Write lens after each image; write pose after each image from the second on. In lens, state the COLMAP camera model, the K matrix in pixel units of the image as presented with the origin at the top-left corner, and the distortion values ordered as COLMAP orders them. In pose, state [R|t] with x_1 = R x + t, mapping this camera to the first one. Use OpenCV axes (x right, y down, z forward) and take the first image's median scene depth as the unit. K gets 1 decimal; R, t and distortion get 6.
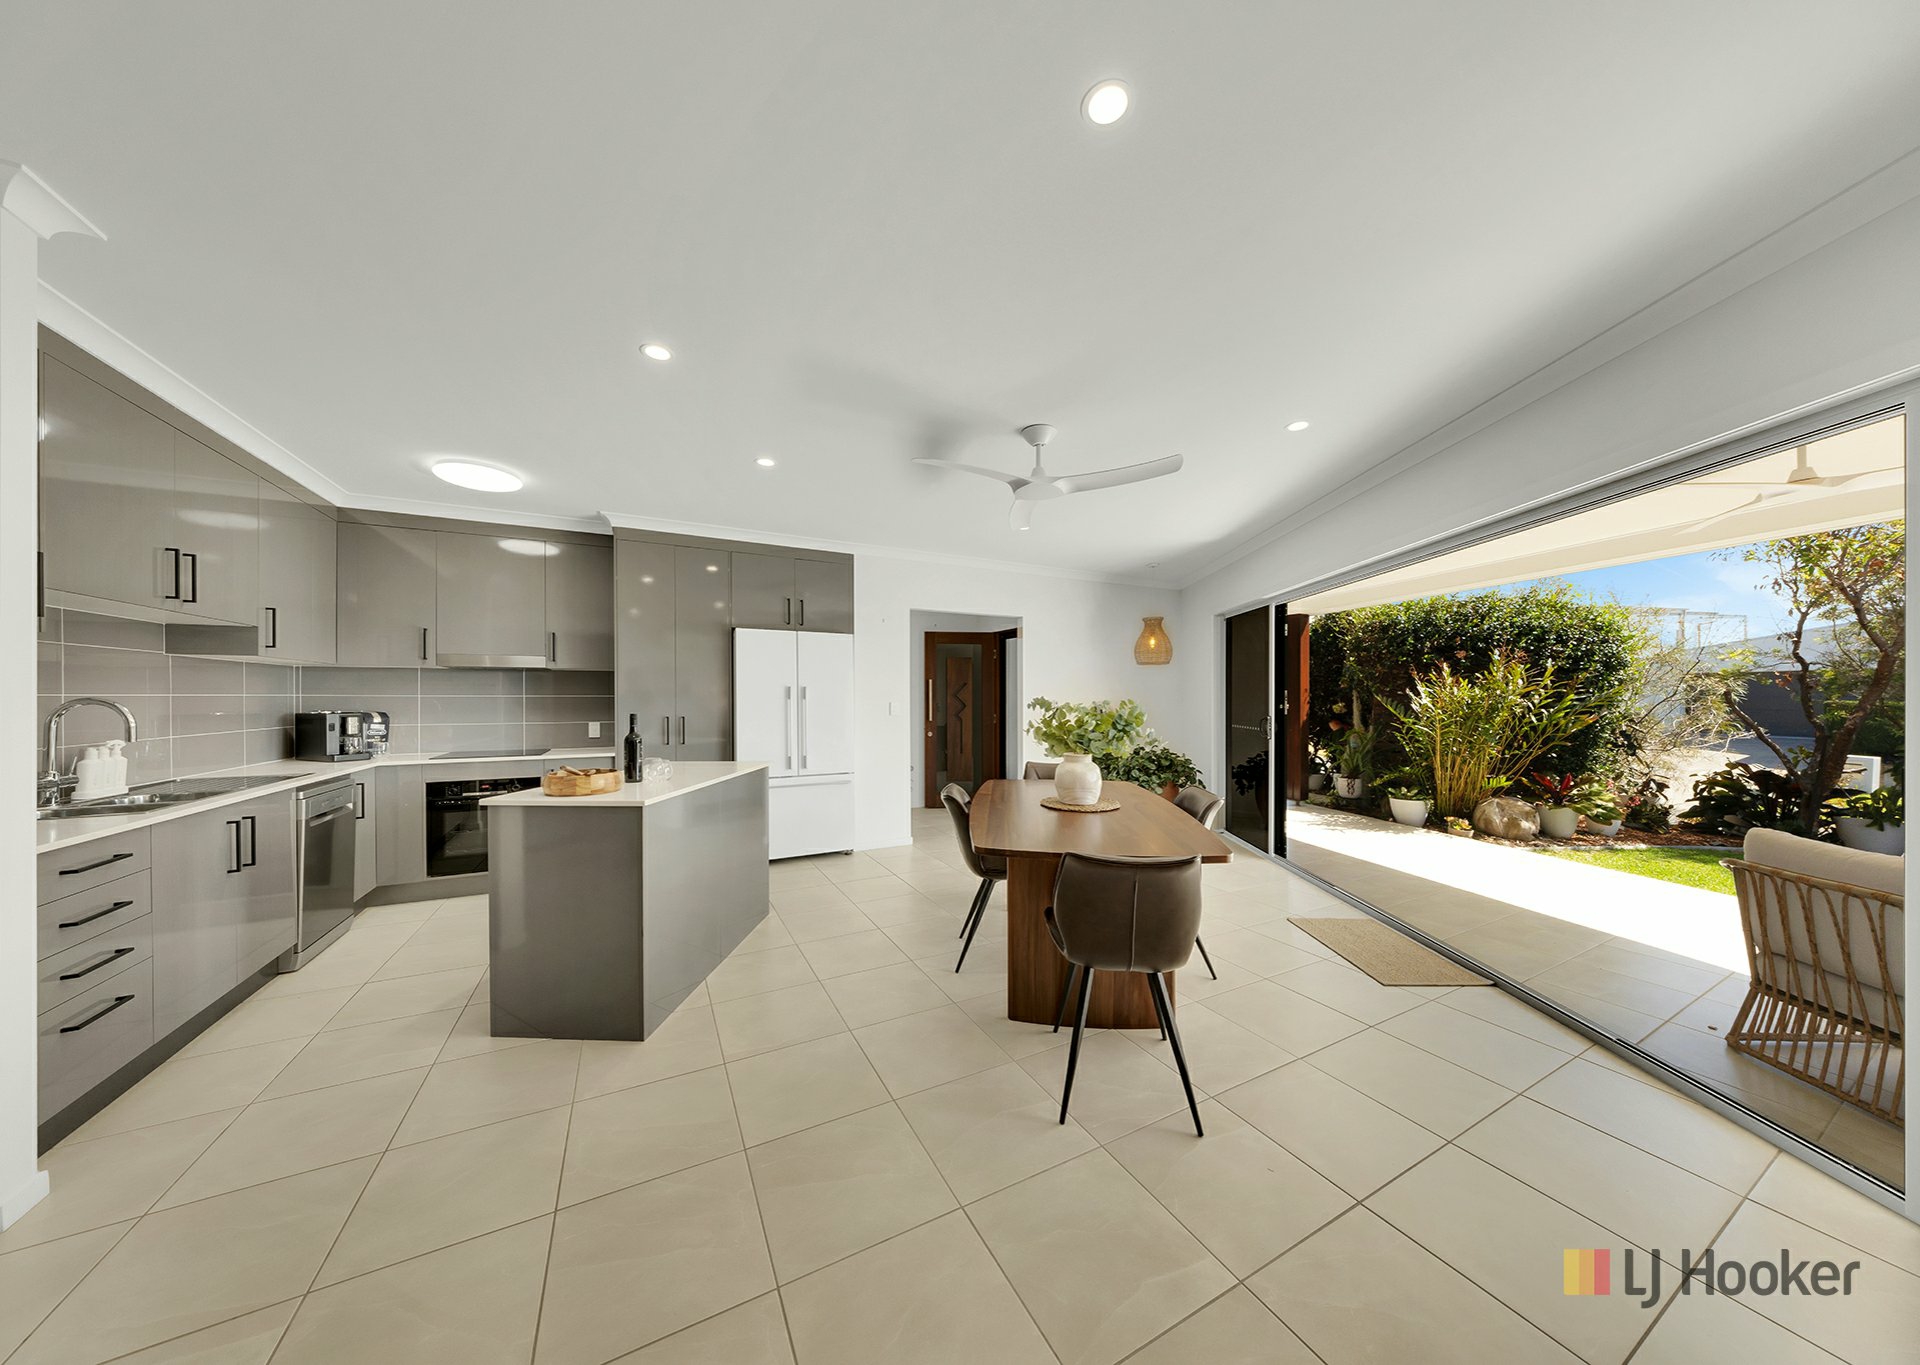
lens RADIAL K [[603.8, 0, 962.1], [0, 603.8, 698.7], [0, 0, 1]] dist [-0.010304, -0.000046]
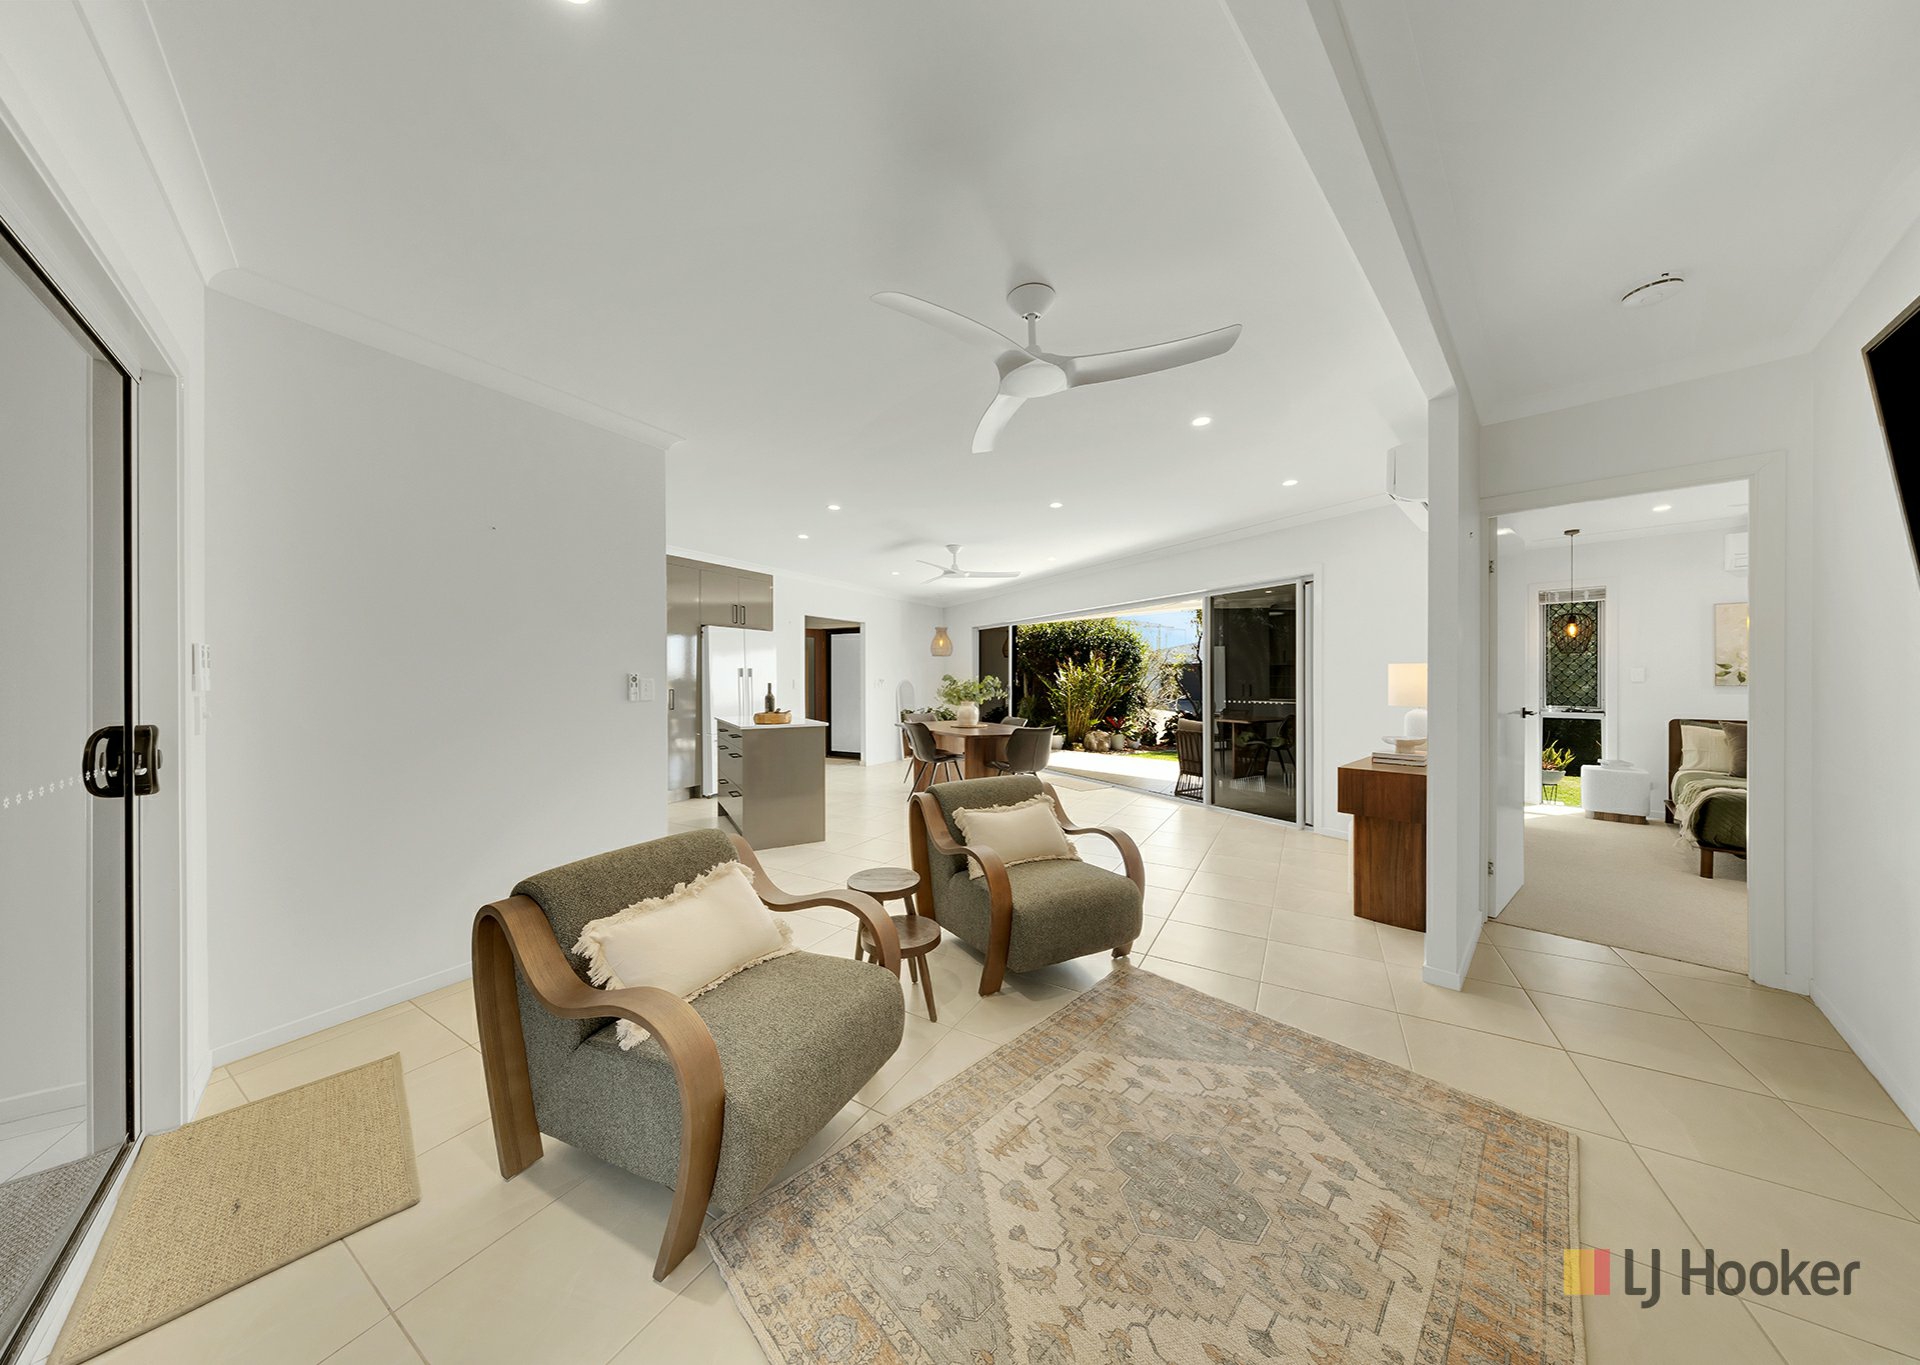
lens RADIAL K [[588.5, 0, 960.0], [0, 588.5, 682.5], [0, 0, 1]] dist [0.000290, 0.000022]
pose [[0.848765, -0.005417, 0.528742, -0.427814], [0.005346, 0.999984, 0.001665, 0.010307], [-0.528742, 0.001414, 0.848781, -0.337131]]
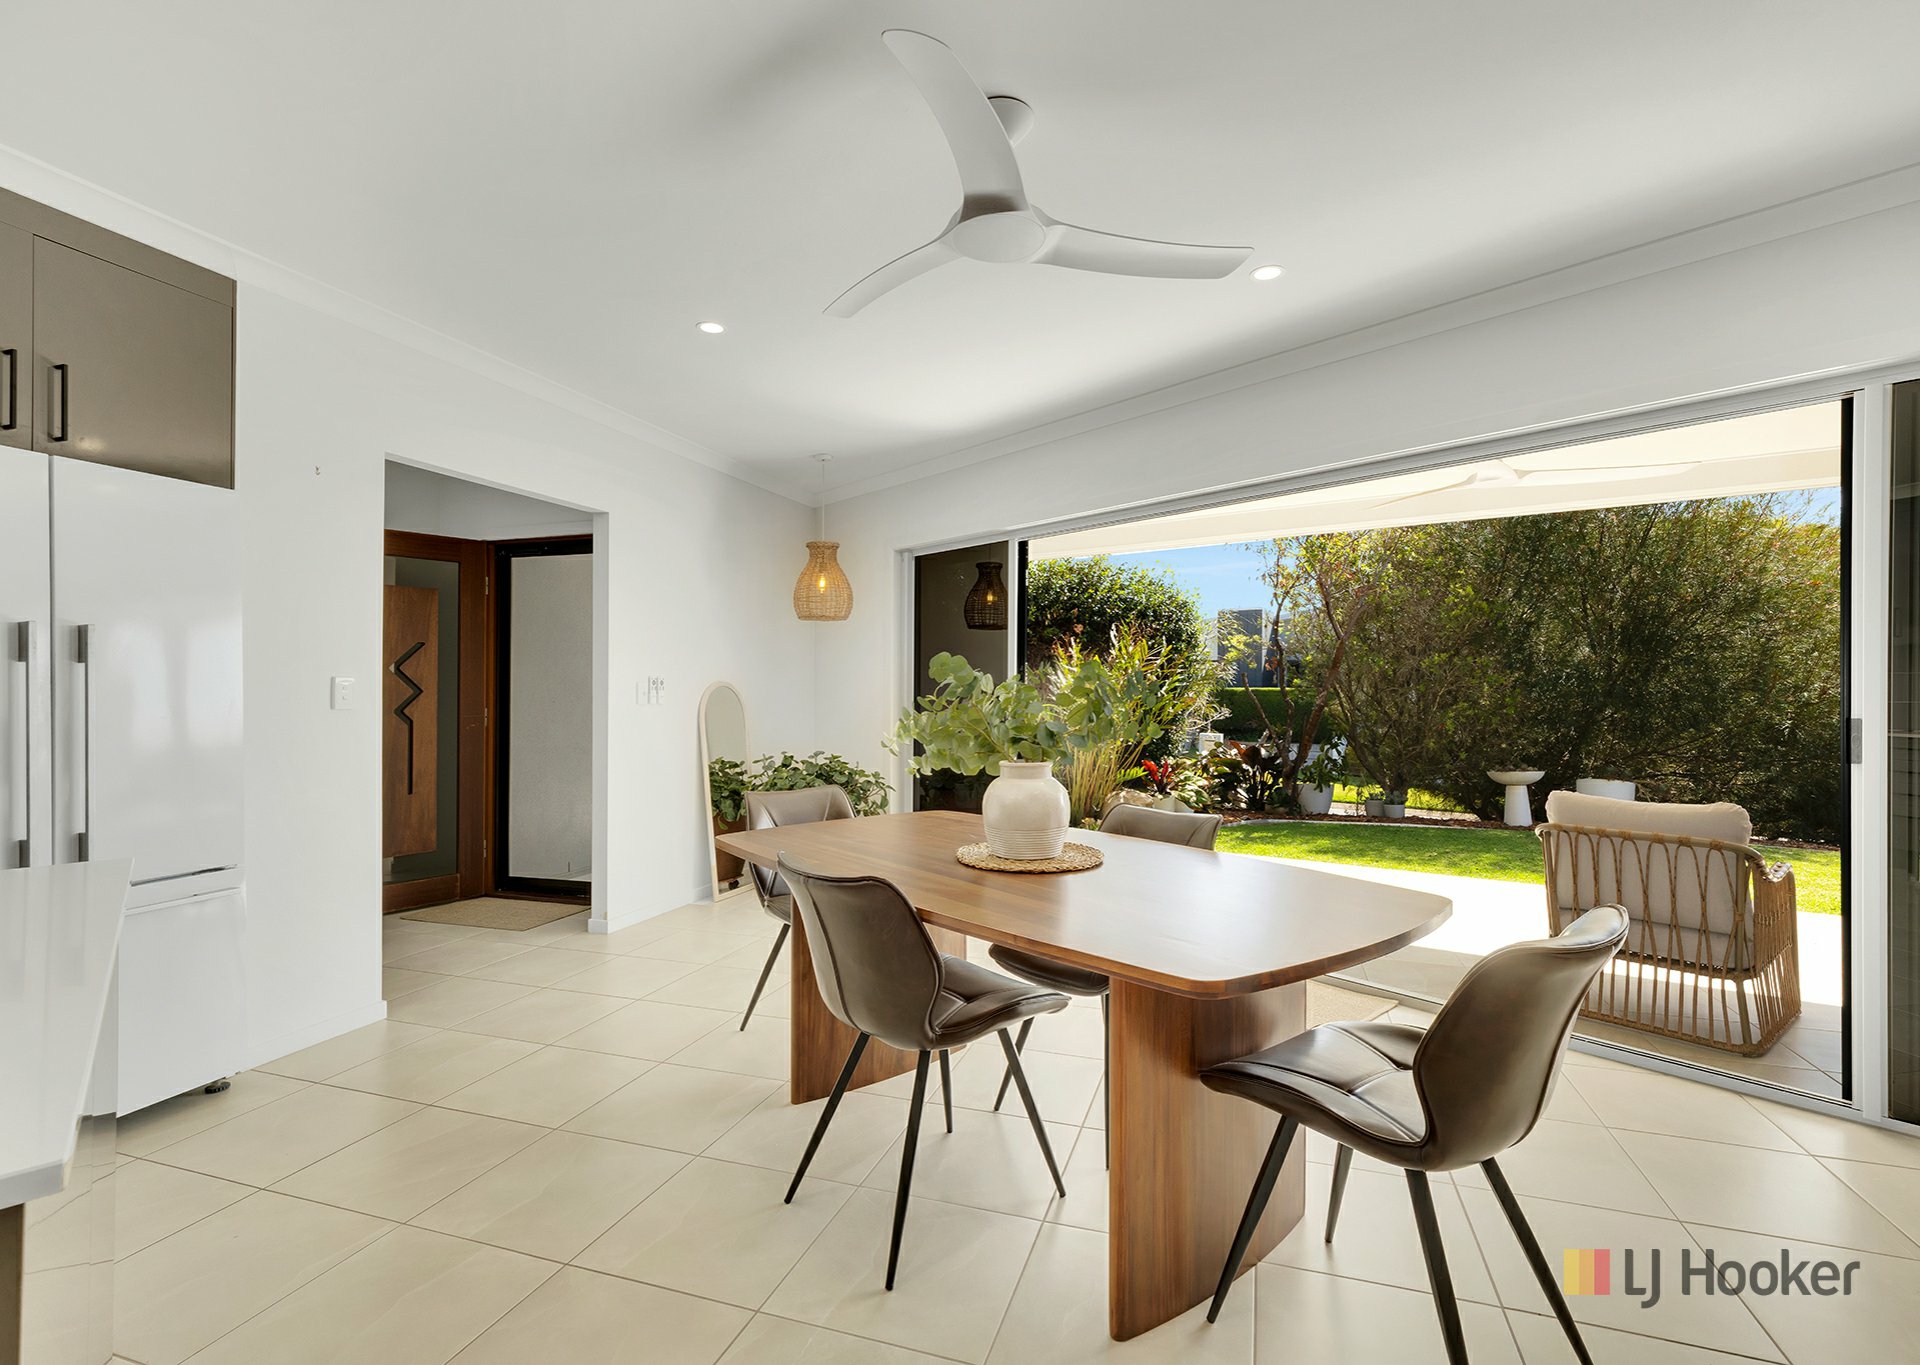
lens RADIAL K [[880.0, 0, 960.0], [0, 880.0, 682.5], [0, 0, 1]] dist [0.002267, 0.000133]
pose [[0.719684, 0.001298, 0.694301, -0.182041], [0.005186, 0.999960, -0.007245, 0.012974], [-0.694282, 0.008814, 0.719649, 0.228363]]
